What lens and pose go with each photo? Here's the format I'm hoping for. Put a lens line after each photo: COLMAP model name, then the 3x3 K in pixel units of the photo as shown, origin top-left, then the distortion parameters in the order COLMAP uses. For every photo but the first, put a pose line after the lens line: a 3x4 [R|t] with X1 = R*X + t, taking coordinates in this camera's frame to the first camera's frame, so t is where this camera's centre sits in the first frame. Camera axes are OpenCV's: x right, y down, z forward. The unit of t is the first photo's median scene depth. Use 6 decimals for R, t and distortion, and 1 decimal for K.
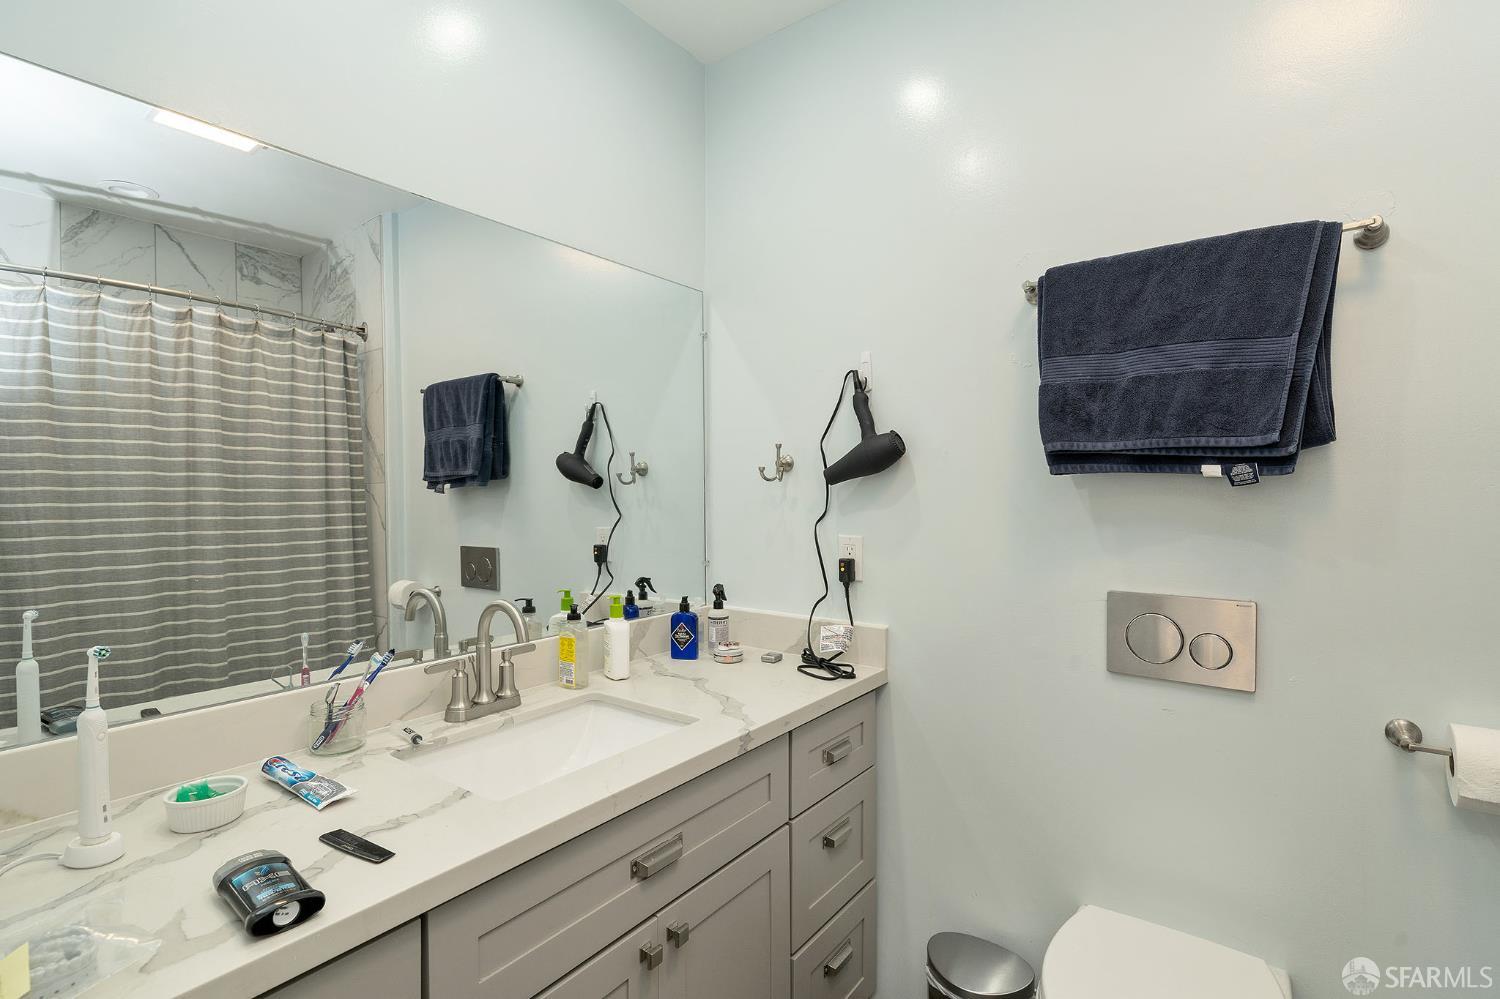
lens RADIAL K [[700.8, 0, 751.6], [0, 700.8, 505.8], [0, 0, 1]] dist [-0.004039, 0.000630]
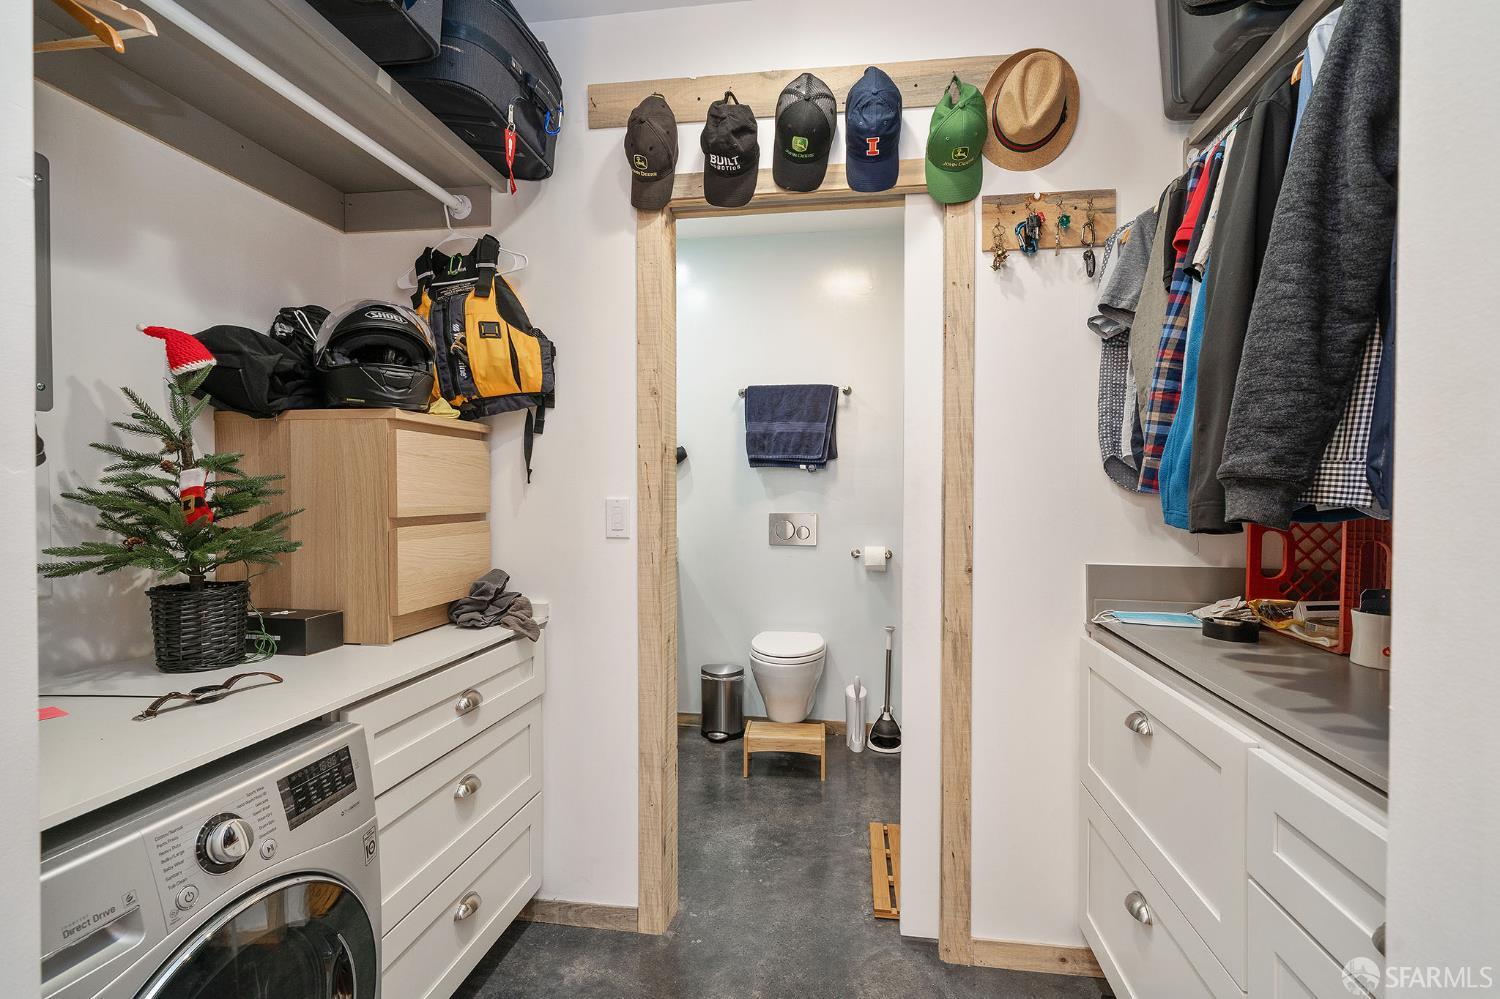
lens RADIAL K [[678.6, 0, 754.6], [0, 678.6, 496.8], [0, 0, 1]] dist [0.000627, 0.000240]
pose [[0.891951, -0.000865, 0.452130, -0.745608], [-0.000734, 0.999994, 0.003360, 0.060397], [-0.452131, -0.003328, 0.891946, -1.339231]]
